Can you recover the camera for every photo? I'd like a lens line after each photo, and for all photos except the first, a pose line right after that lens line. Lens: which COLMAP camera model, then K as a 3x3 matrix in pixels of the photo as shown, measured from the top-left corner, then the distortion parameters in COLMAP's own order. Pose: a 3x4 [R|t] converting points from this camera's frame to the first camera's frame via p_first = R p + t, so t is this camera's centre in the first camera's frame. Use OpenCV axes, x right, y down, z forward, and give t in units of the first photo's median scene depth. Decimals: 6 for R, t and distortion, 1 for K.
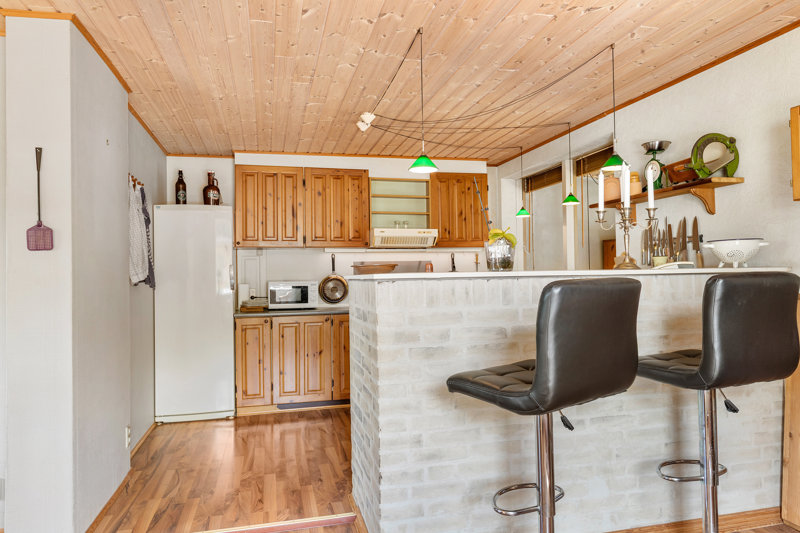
lens RADIAL K [[512.6, 0, 397.3], [0, 512.6, 258.6], [0, 0, 1]] dist [0.005805, 0.001603]
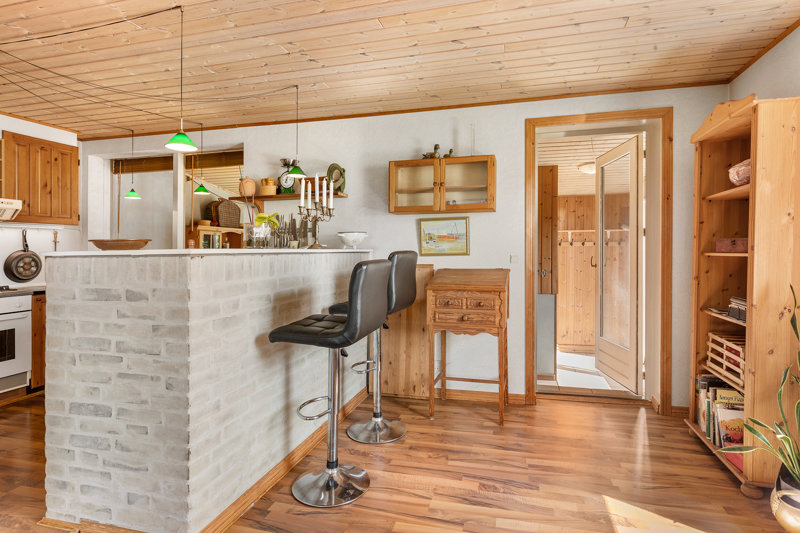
lens RADIAL K [[431.1, 0, 399.4], [0, 431.1, 251.6], [0, 0, 1]] dist [-0.004634, -0.000986]
pose [[0.477152, 0.010968, 0.878752, -0.333963], [-0.025540, 0.999673, 0.001391, 0.013849], [-0.878449, -0.023107, 0.477276, 0.146436]]
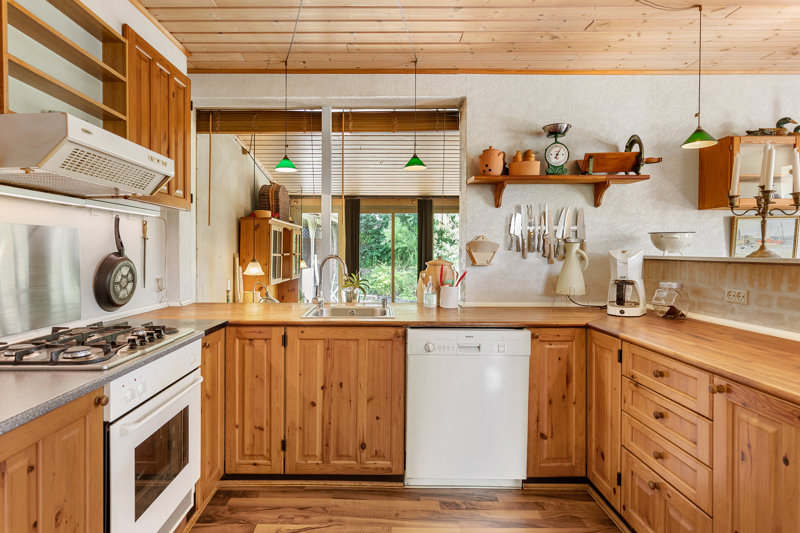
lens RADIAL K [[429.7, 0, 330.2], [0, 429.7, 252.6], [0, 0, 1]] dist [-0.000823, -0.000128]
pose [[0.254124, 0.014201, 0.967067, -0.337256], [-0.033659, 0.999416, -0.005831, 0.028936], [-0.966586, -0.031068, 0.254454, 1.043287]]
